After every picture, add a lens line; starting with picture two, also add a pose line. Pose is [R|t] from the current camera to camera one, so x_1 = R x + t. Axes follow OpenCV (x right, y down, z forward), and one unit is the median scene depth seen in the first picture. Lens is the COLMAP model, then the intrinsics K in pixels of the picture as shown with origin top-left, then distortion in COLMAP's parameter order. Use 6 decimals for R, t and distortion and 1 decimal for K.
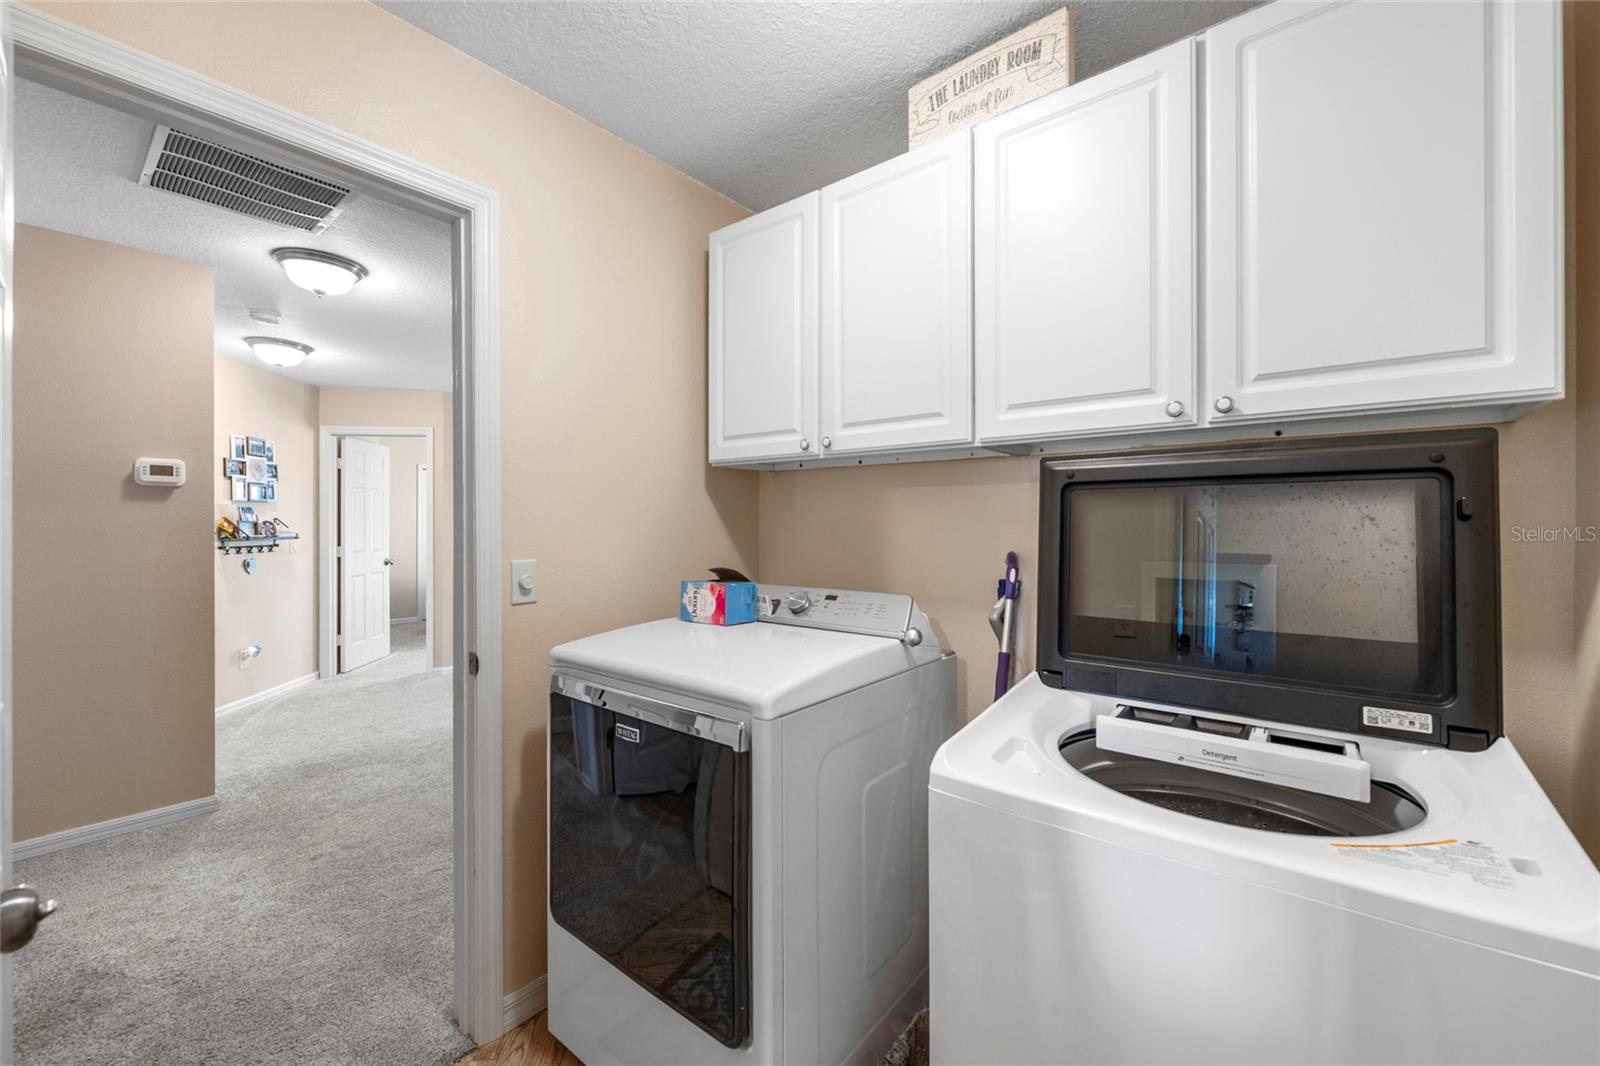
lens RADIAL K [[634.6, 0, 802.9], [0, 634.6, 526.4], [0, 0, 1]] dist [-0.002345, -0.000111]
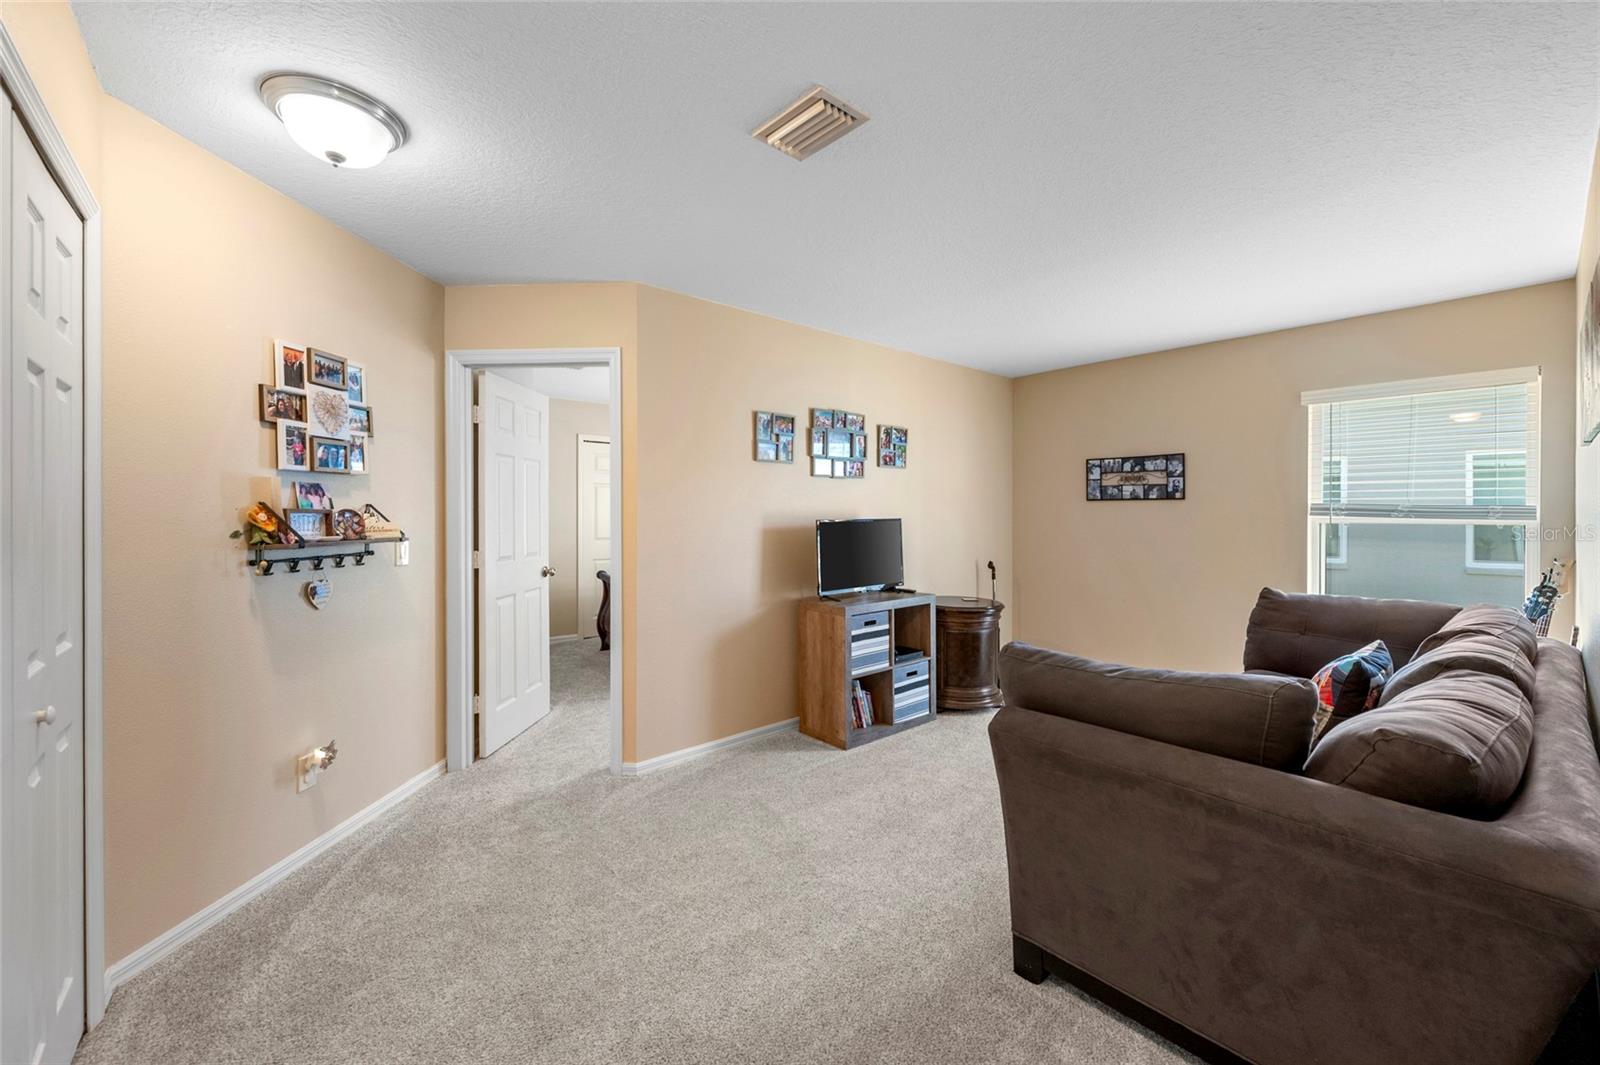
lens RADIAL K [[634.6, 0, 802.9], [0, 634.6, 525.9], [0, 0, 1]] dist [-0.002345, -0.000111]
pose [[0.983191, 0.008205, -0.182397, -0.372373], [-0.004793, 0.999805, 0.019139, -0.006763], [0.182518, -0.017943, 0.983039, 0.547315]]
